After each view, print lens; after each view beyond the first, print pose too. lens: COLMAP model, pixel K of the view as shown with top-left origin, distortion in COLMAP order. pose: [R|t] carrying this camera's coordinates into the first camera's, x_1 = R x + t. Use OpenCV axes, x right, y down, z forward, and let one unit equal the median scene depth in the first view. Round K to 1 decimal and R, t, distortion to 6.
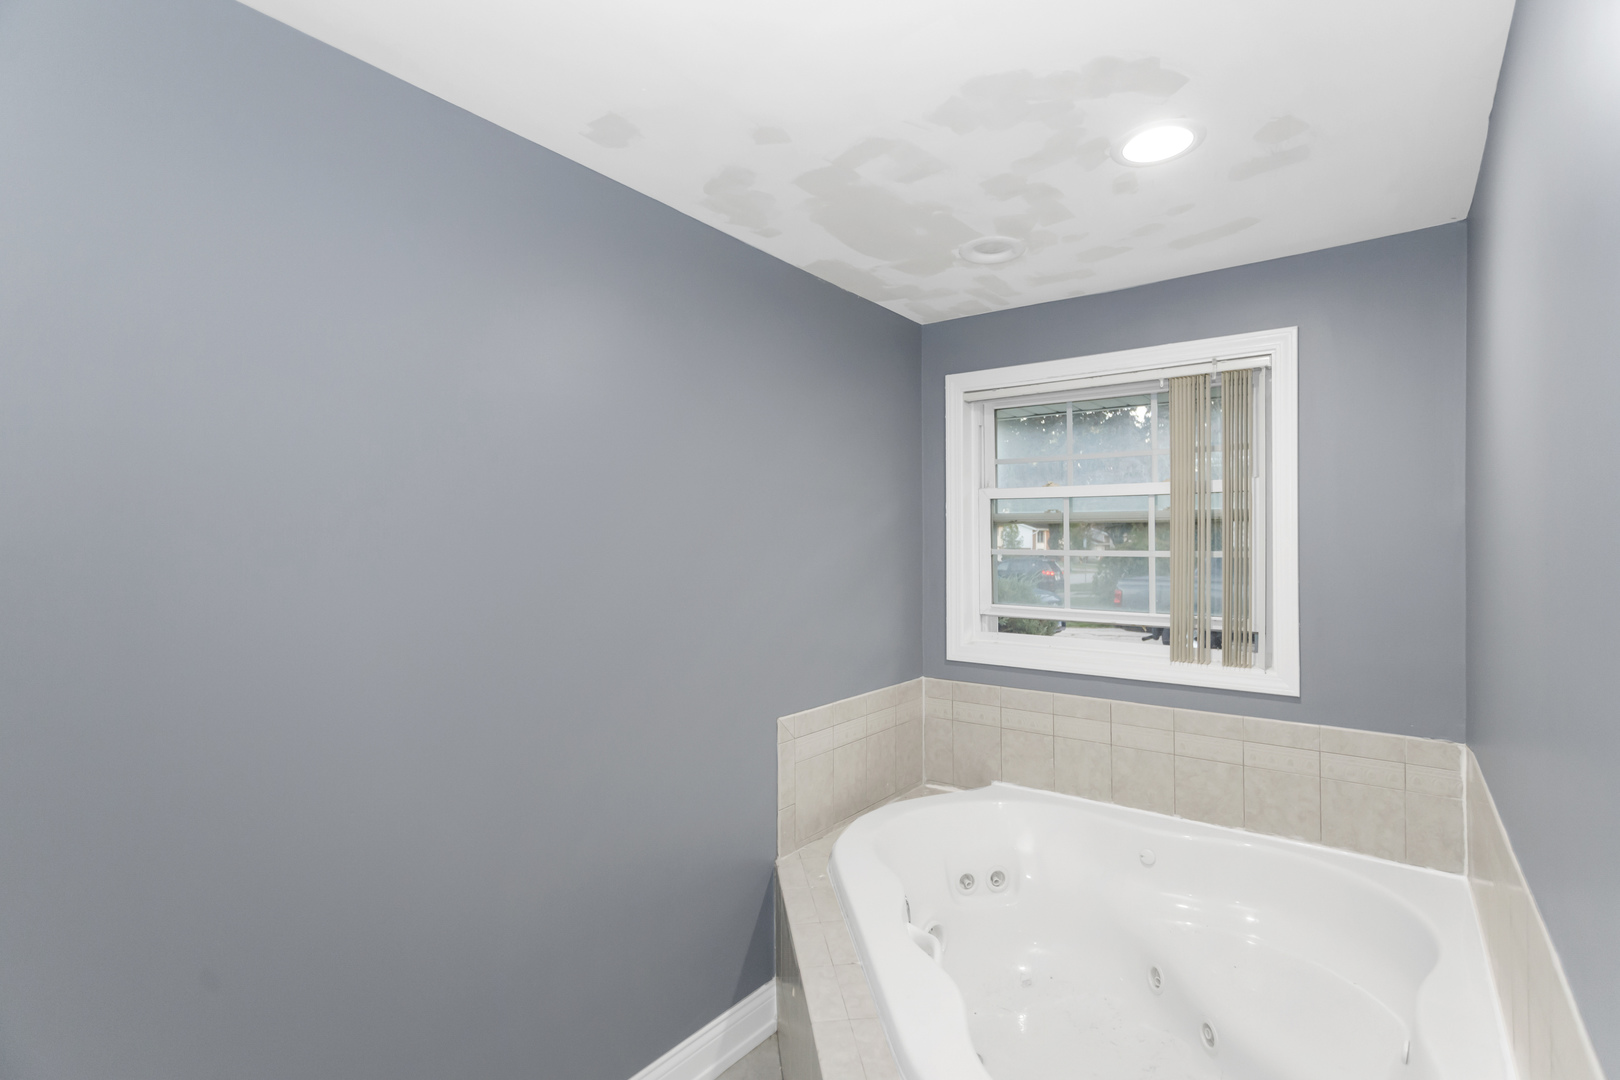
lens RADIAL K [[777.2, 0, 813.5], [0, 777.2, 545.7], [0, 0, 1]] dist [-0.000611, 0.005593]
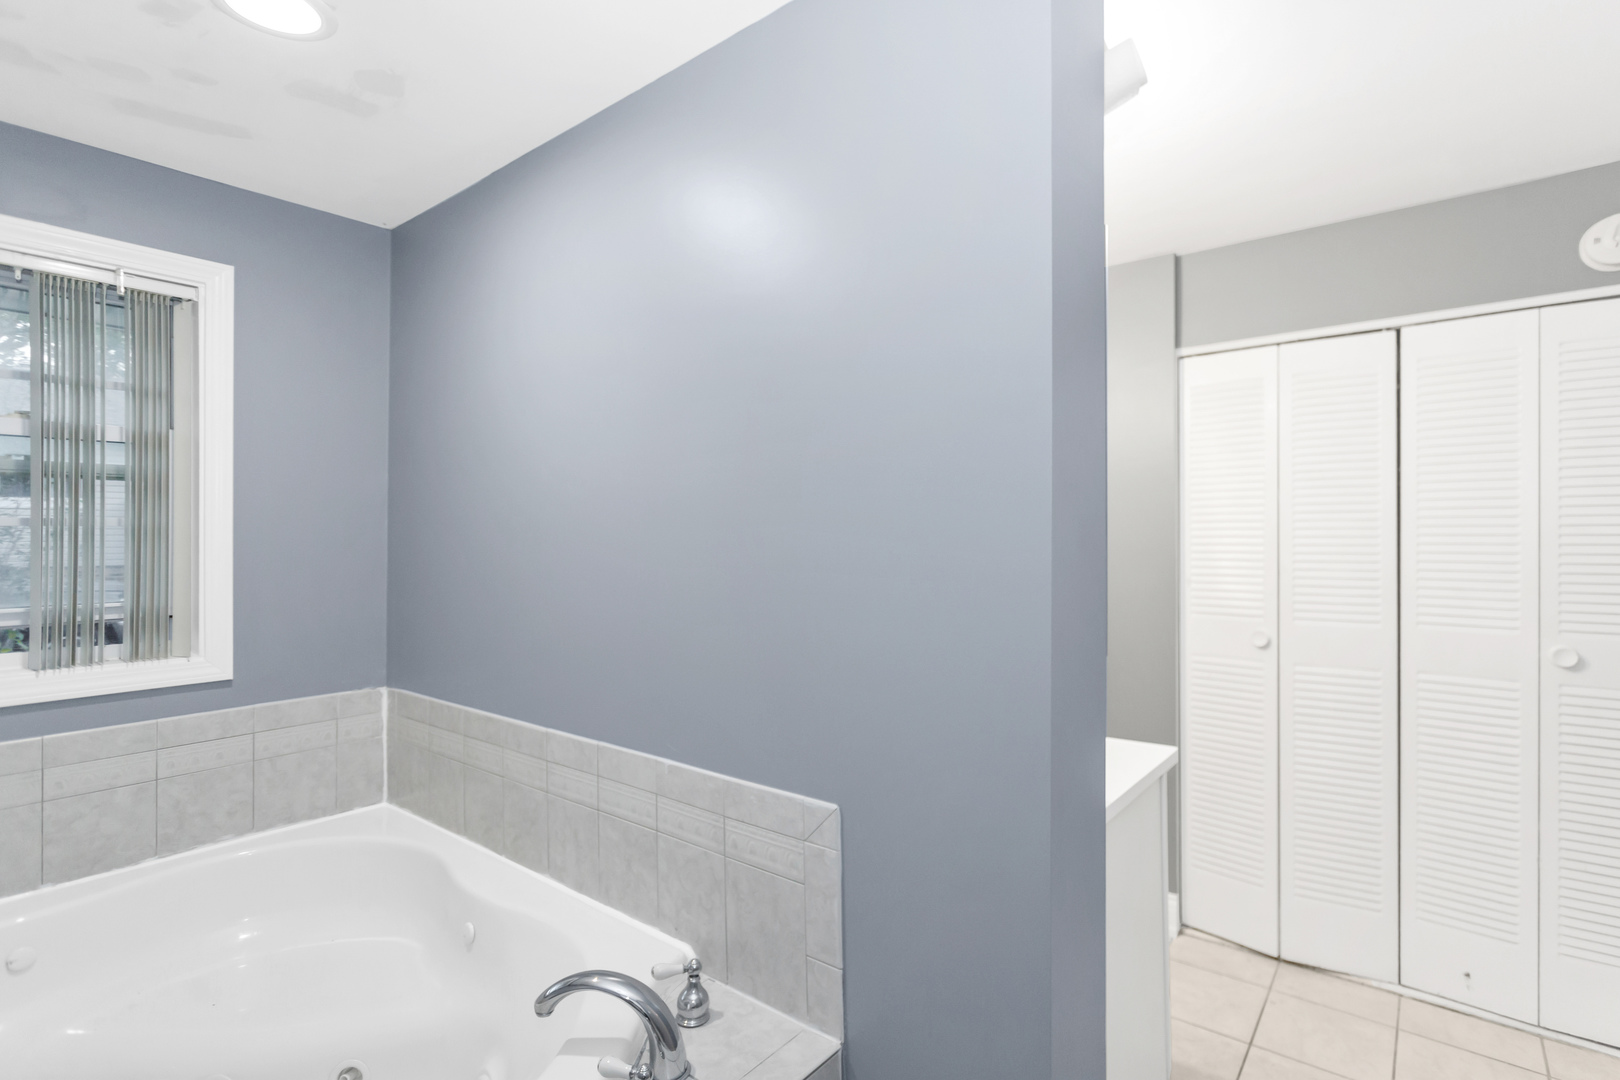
lens RADIAL K [[777.2, 0, 814.4], [0, 777.2, 529.7], [0, 0, 1]] dist [-0.000611, 0.005593]
pose [[0.027067, -0.004984, 0.999621, -0.256357], [-0.006319, 0.999967, 0.005156, 0.012066], [-0.999614, -0.006456, 0.027034, 0.302404]]
